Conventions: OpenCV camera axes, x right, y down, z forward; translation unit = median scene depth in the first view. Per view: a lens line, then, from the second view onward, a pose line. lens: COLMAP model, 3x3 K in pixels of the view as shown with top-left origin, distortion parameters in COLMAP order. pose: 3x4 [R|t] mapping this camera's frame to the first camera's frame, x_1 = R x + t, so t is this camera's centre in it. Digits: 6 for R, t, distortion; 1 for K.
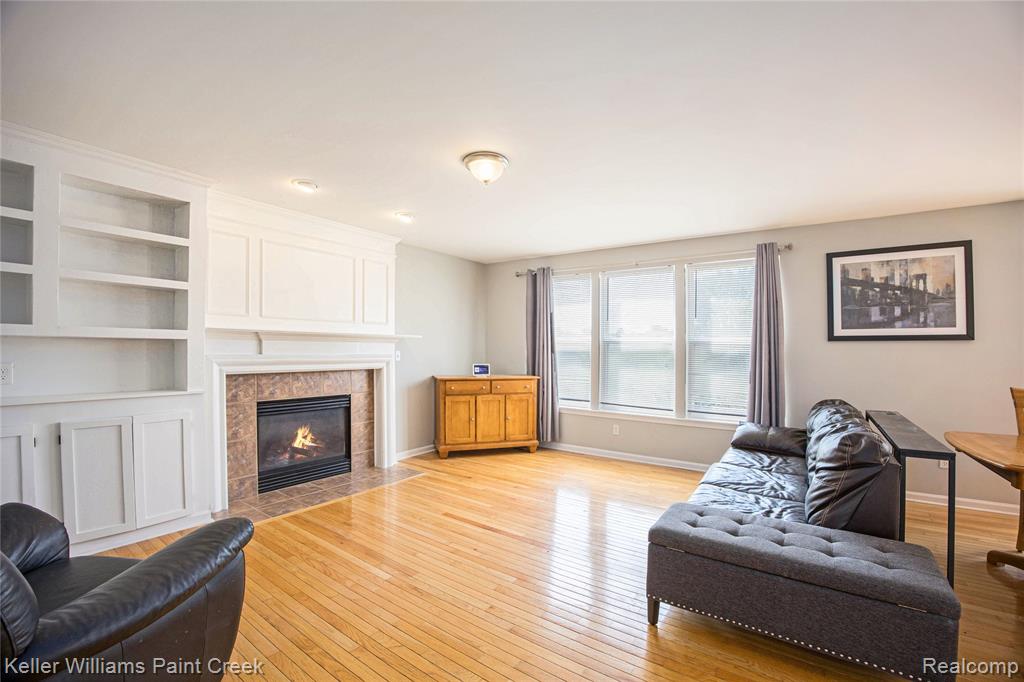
lens RADIAL K [[444.9, 0, 506.1], [0, 444.9, 343.5], [0, 0, 1]] dist [-0.052501, 0.009178]
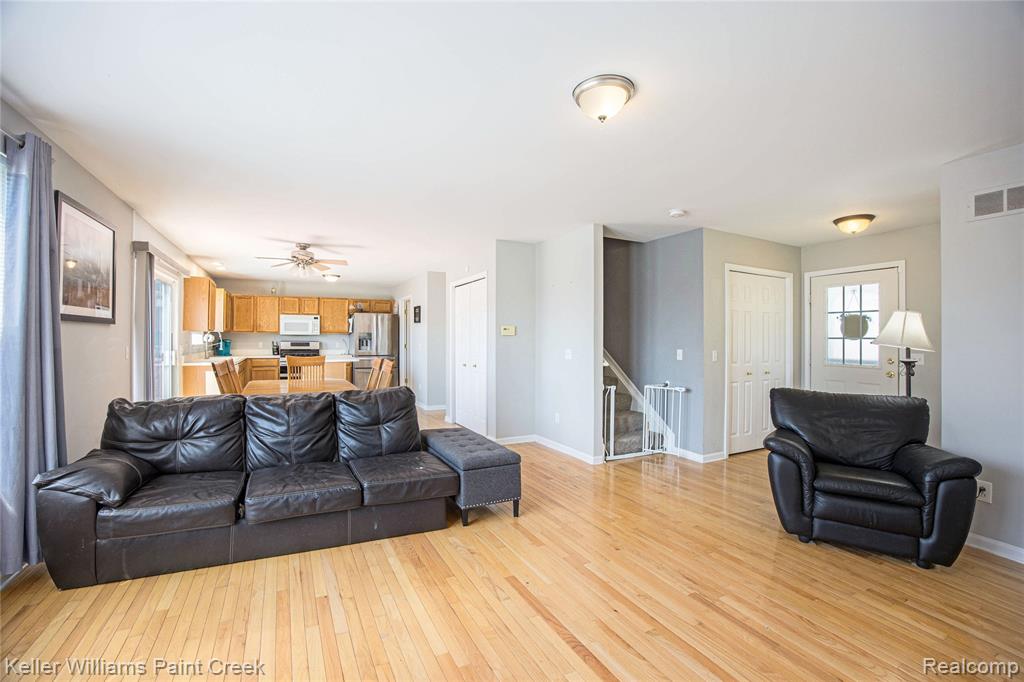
lens RADIAL K [[428.2, 0, 496.7], [0, 428.2, 339.3], [0, 0, 1]] dist [-0.038670, 0.000029]
pose [[-0.869139, -0.015081, 0.494337, -0.180067], [-0.020683, 0.999769, -0.005865, 0.013477], [-0.494134, -0.015322, -0.869250, 1.273330]]
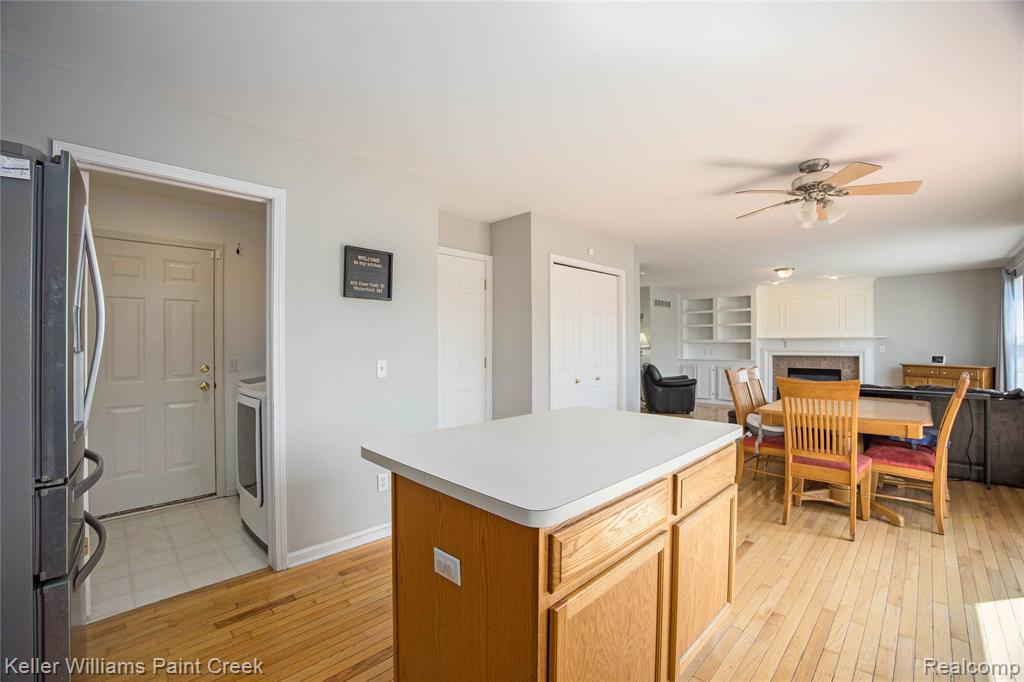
lens RADIAL K [[406.7, 0, 512.0], [0, 406.7, 341.0], [0, 0, 1]] dist [-0.043518, 0.000100]
pose [[-0.197101, -0.019675, -0.980186, 1.869846], [0.014680, 0.999627, -0.023017, 0.016150], [0.980273, -0.018926, -0.196738, -0.031582]]
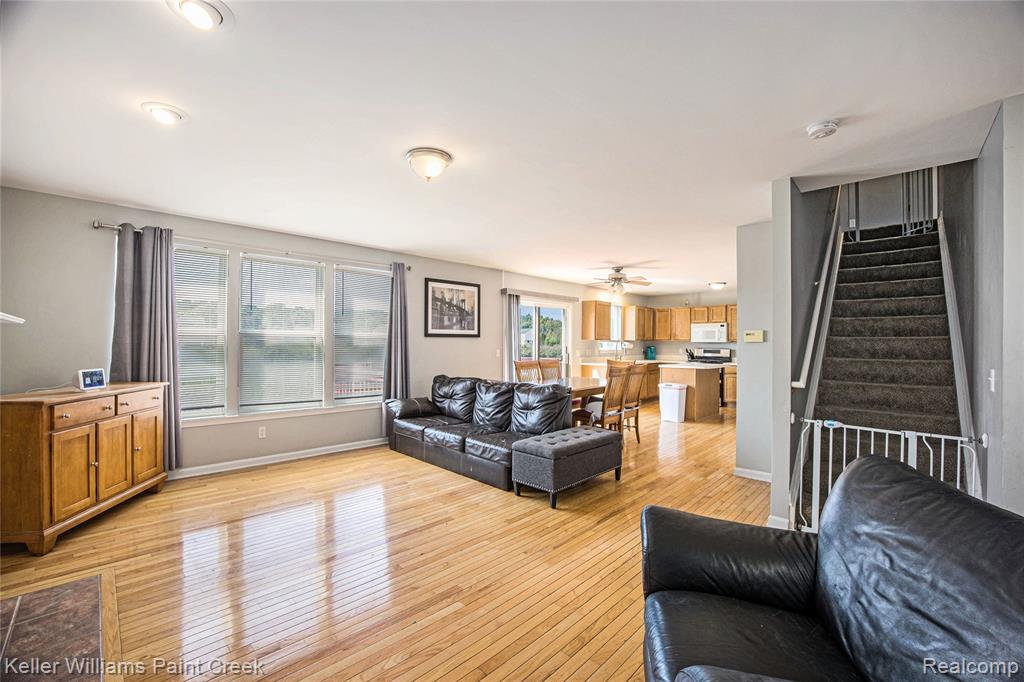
lens RADIAL K [[436.9, 0, 516.9], [0, 436.9, 338.2], [0, 0, 1]] dist [-0.024973, 0.000093]
pose [[0.148265, 0.001252, 0.988947, -0.730236], [-0.018955, 0.999819, 0.001576, -0.009802], [-0.988766, -0.018979, 0.148262, 0.489193]]
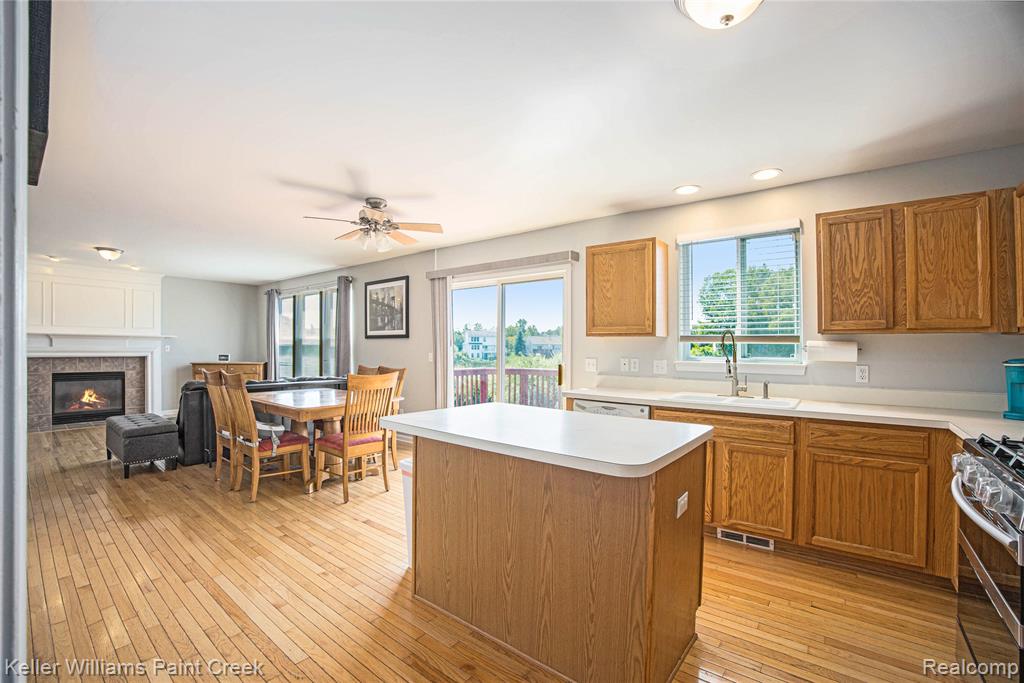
lens RADIAL K [[443.8, 0, 512.0], [0, 443.8, 341.5], [0, 0, 1]] dist [-0.042151, 0.000064]
pose [[0.997119, -0.001191, -0.075850, 1.468029], [0.001168, 0.999999, -0.000348, 0.006268], [0.075850, 0.000258, 0.997119, -0.586501]]
